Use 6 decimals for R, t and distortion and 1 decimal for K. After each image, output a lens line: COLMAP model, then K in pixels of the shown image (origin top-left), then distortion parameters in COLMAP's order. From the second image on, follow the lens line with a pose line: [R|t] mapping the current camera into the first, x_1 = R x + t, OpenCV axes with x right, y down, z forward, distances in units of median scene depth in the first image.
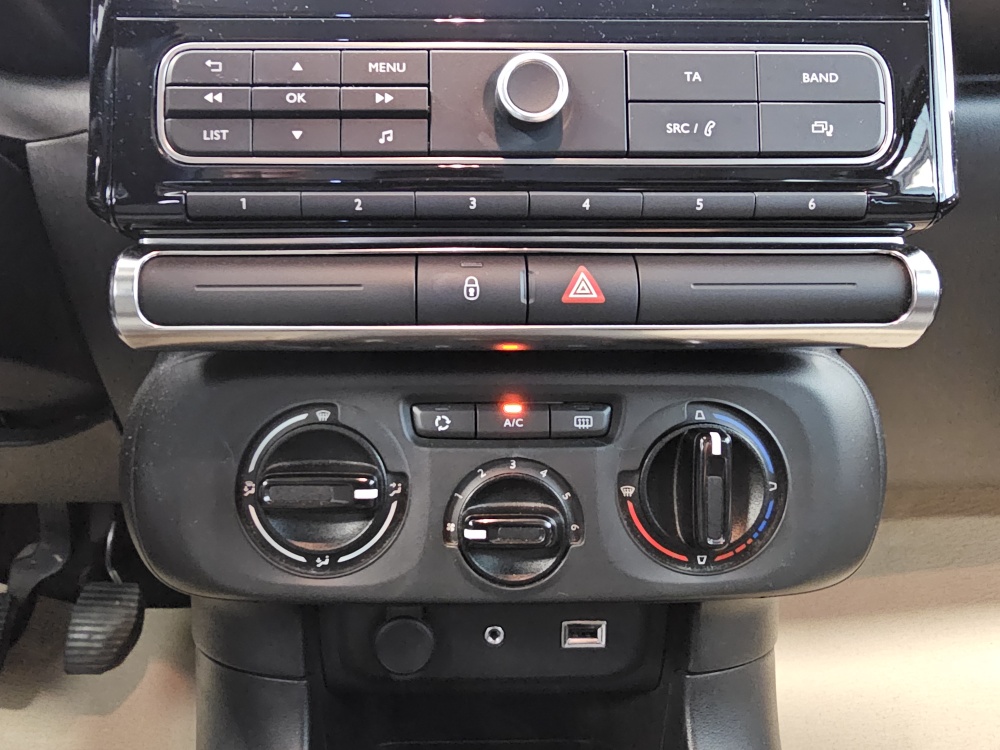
lens RADIAL K [[695.0, 0, 492.1], [0, 695.0, 368.1], [0, 0, 1]] dist [-0.004215, -0.001726]
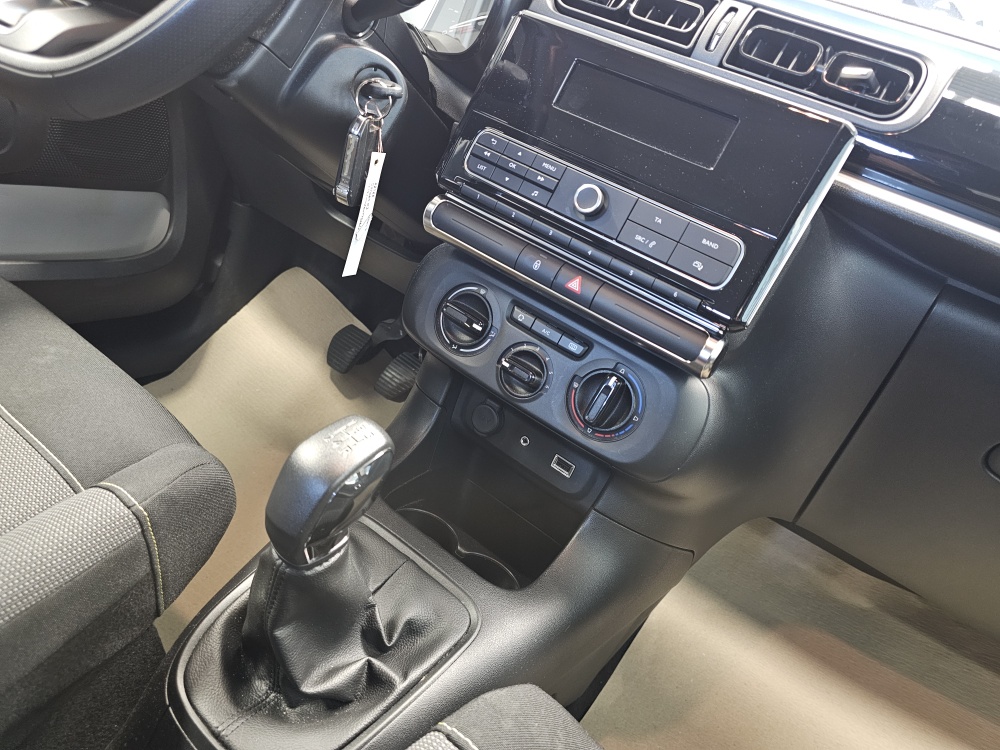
lens RADIAL K [[680.7, 0, 500.0], [0, 680.7, 375.0], [0, 0, 1]] dist [0.045229, -0.095663]
pose [[0.768295, 0.488035, -0.414180, 1.048786], [-0.444597, 0.872375, 0.203215, -0.207469], [0.460497, 0.028014, 0.887219, -1.157507]]
